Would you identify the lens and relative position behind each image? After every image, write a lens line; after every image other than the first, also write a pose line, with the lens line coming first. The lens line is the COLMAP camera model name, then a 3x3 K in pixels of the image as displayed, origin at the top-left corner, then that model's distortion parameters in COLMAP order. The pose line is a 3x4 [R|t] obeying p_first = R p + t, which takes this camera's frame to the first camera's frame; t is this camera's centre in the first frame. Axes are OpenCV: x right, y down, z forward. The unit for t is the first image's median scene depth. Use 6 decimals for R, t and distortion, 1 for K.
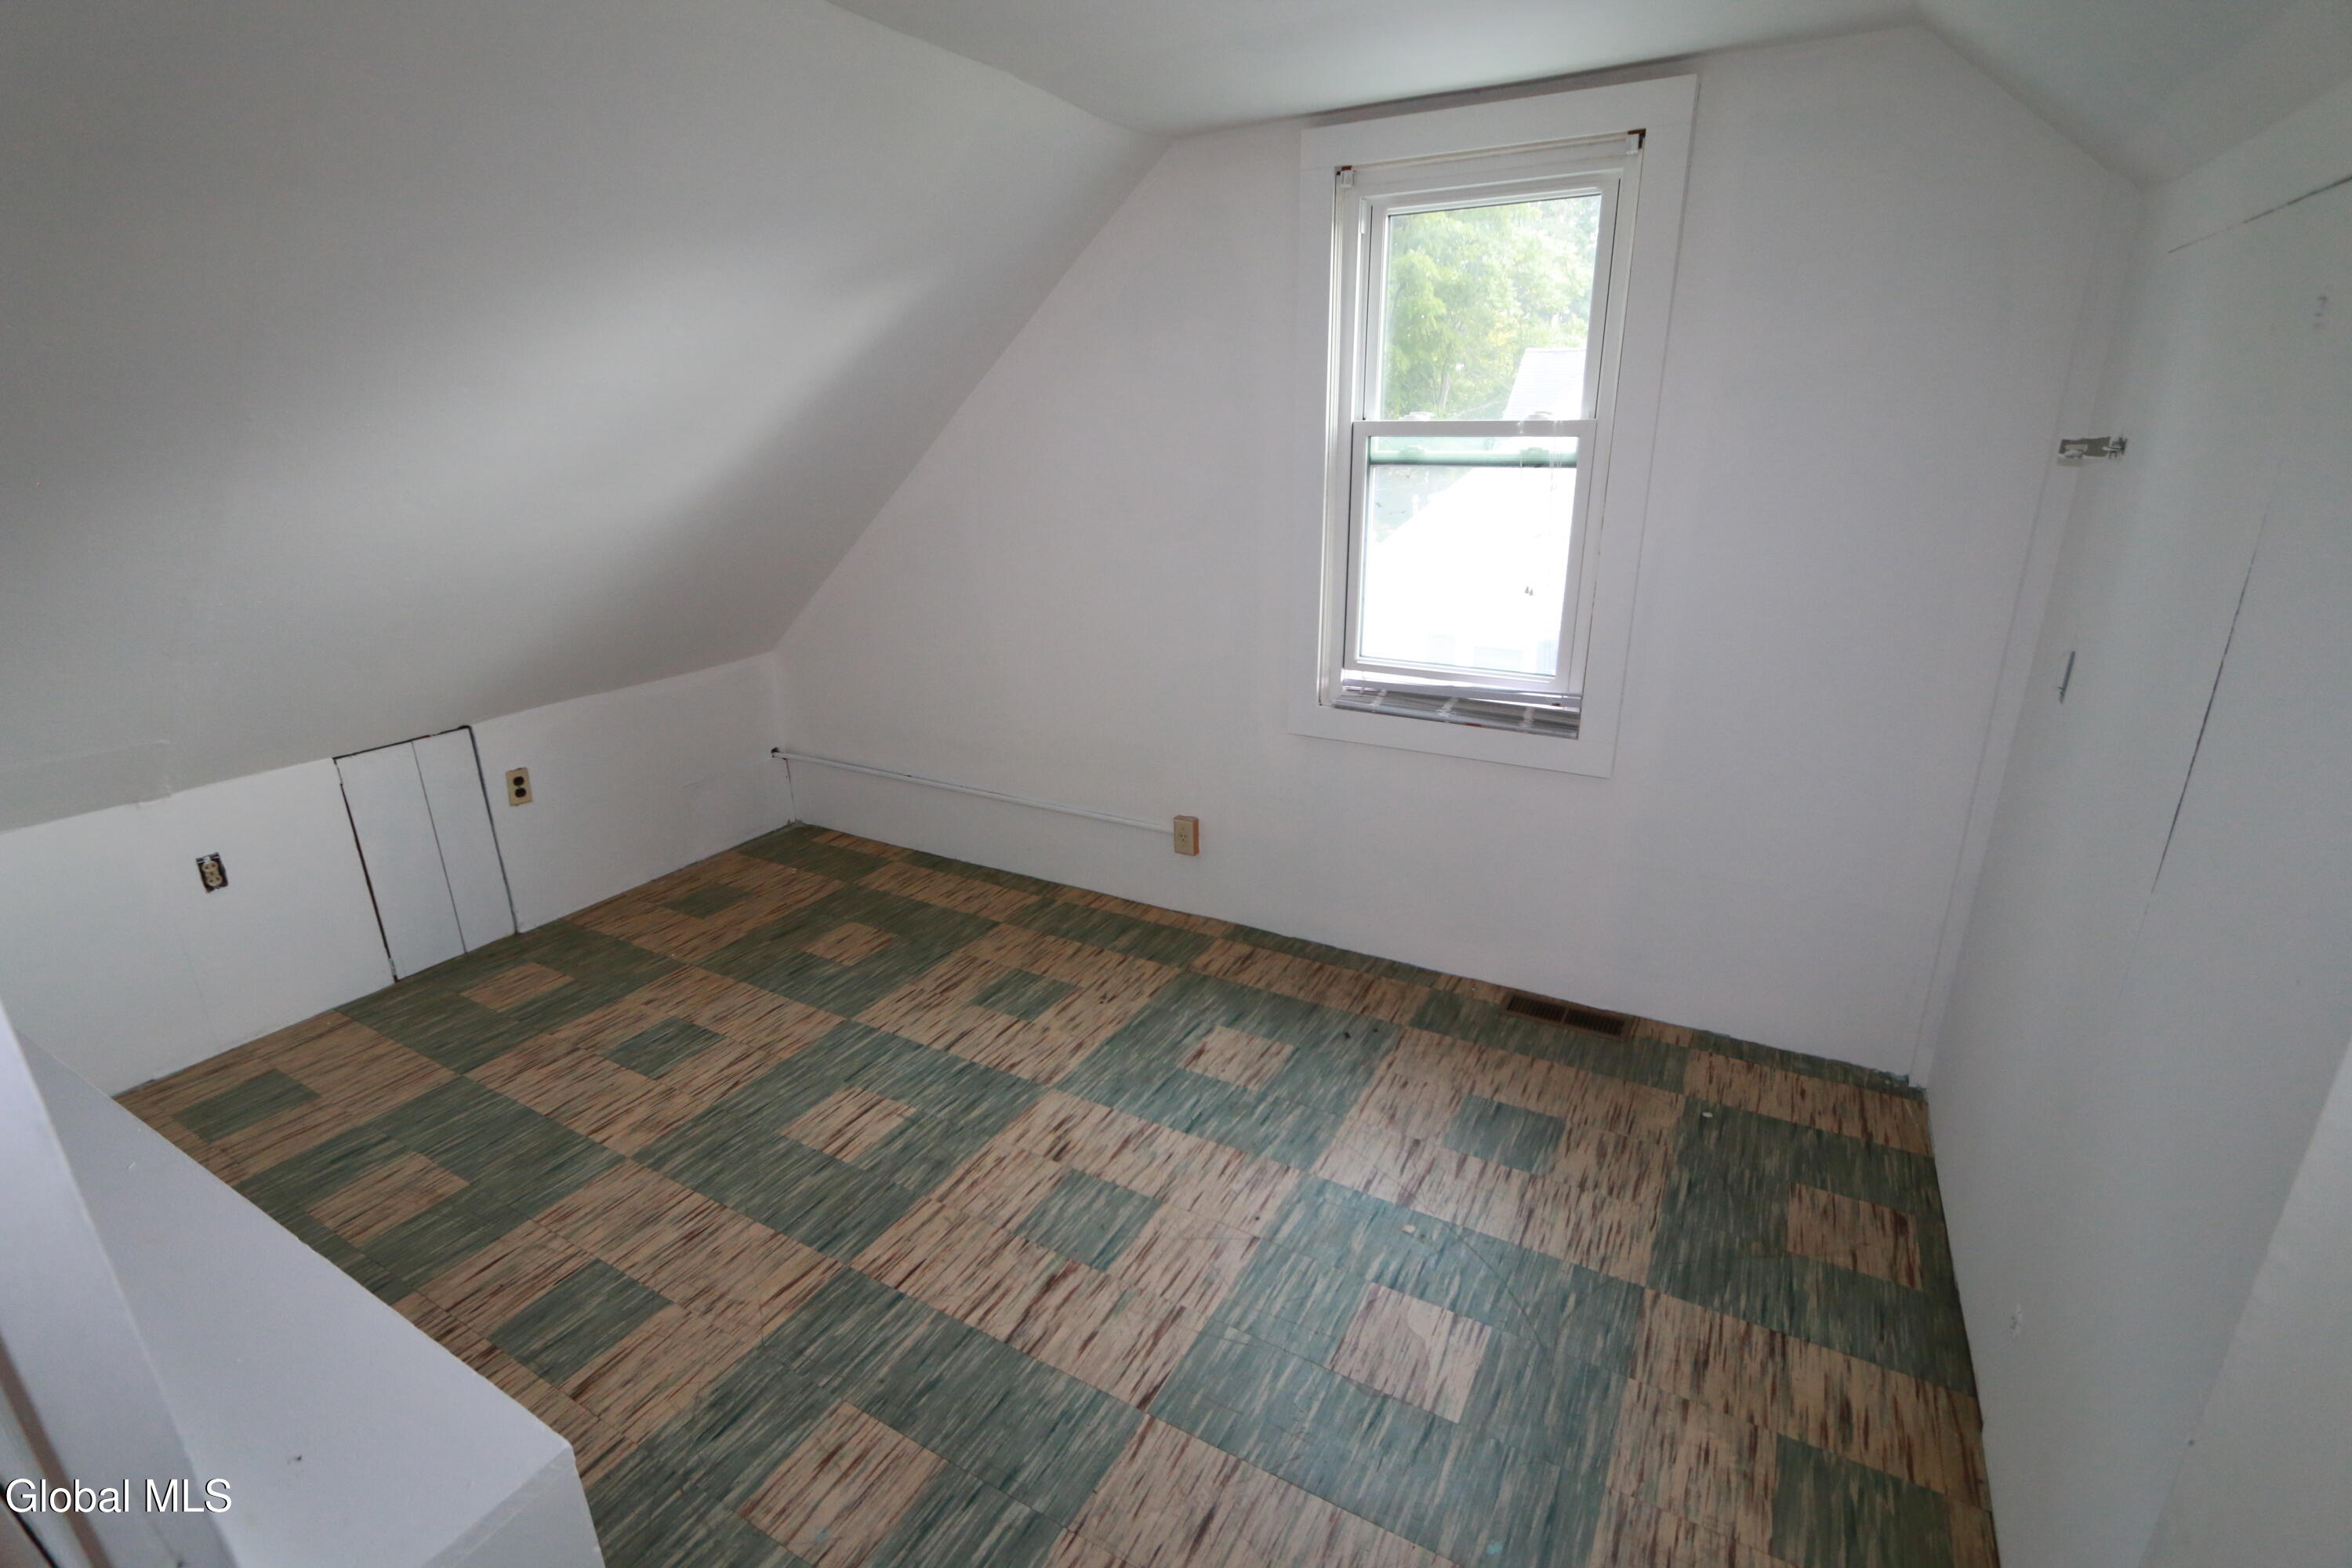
lens RADIAL K [[1075.3, 0, 1175.2], [0, 1075.3, 780.2], [0, 0, 1]] dist [-0.004790, -0.000745]
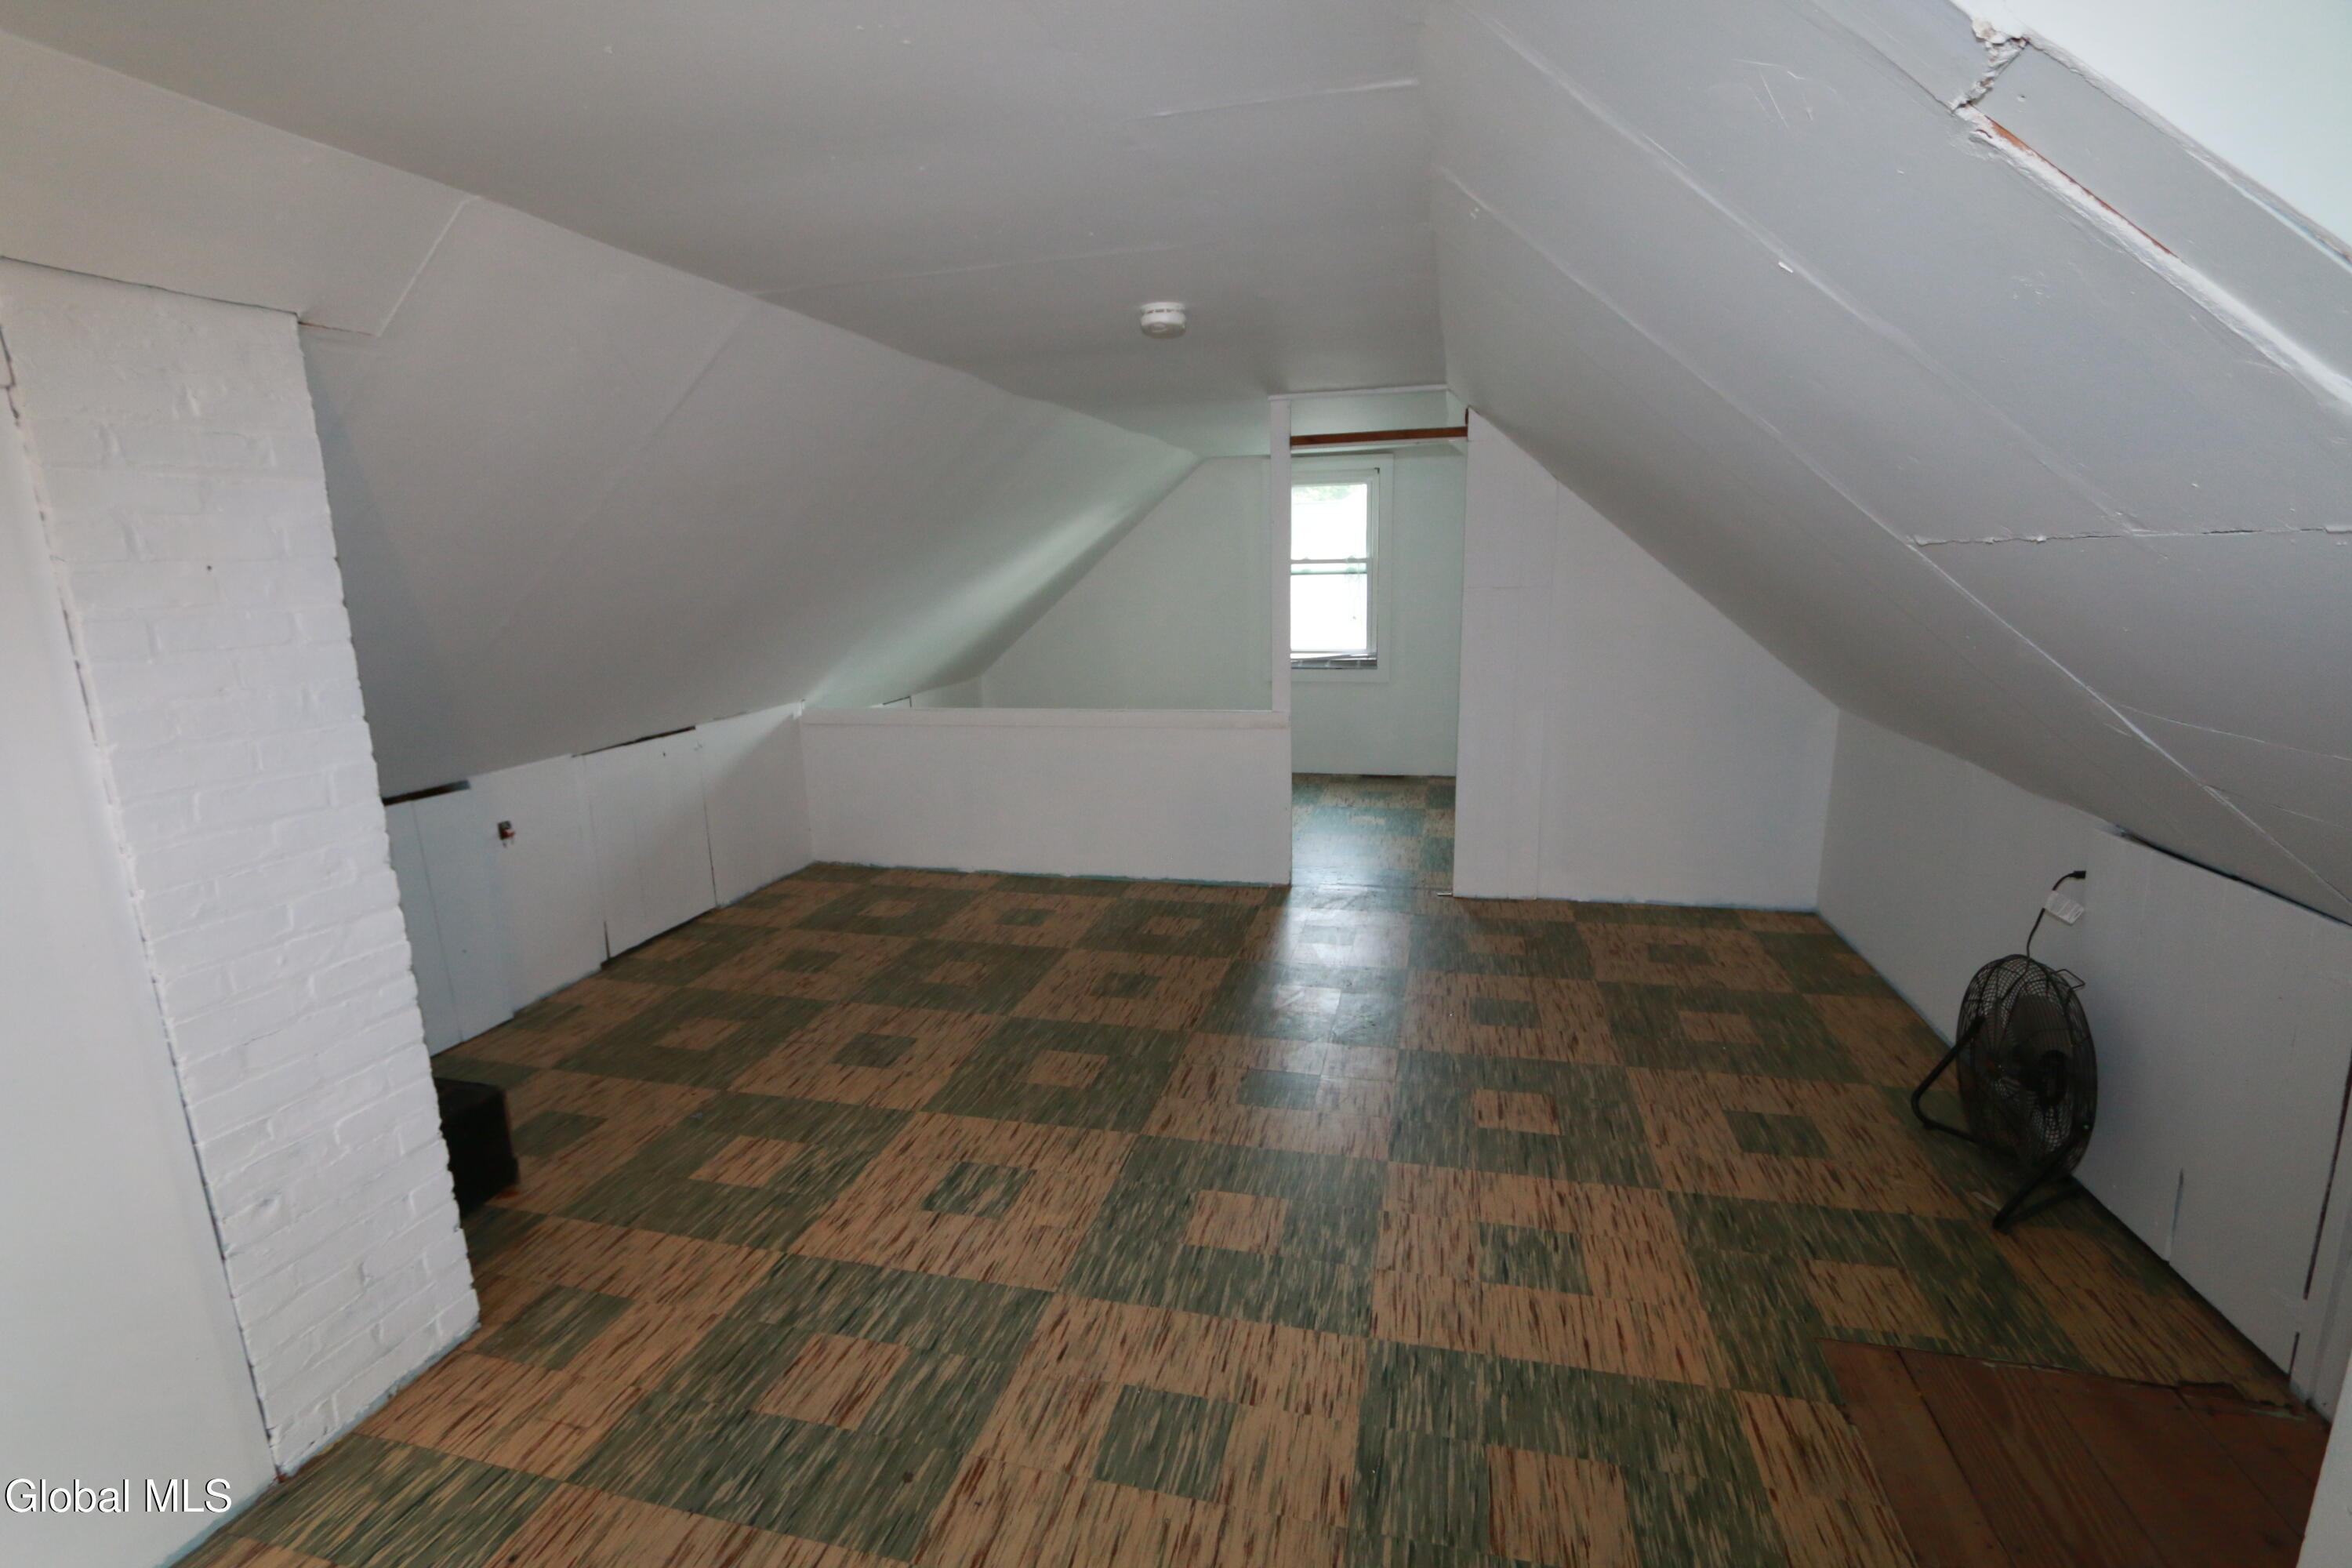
lens RADIAL K [[1075.3, 0, 1177.4], [0, 1075.3, 787.8], [0, 0, 1]] dist [-0.004790, -0.000745]
pose [[0.952091, -0.077305, 0.295883, -0.952604], [0.112476, 0.988225, -0.103732, 0.489120], [-0.284380, 0.132042, 0.949575, -1.431524]]
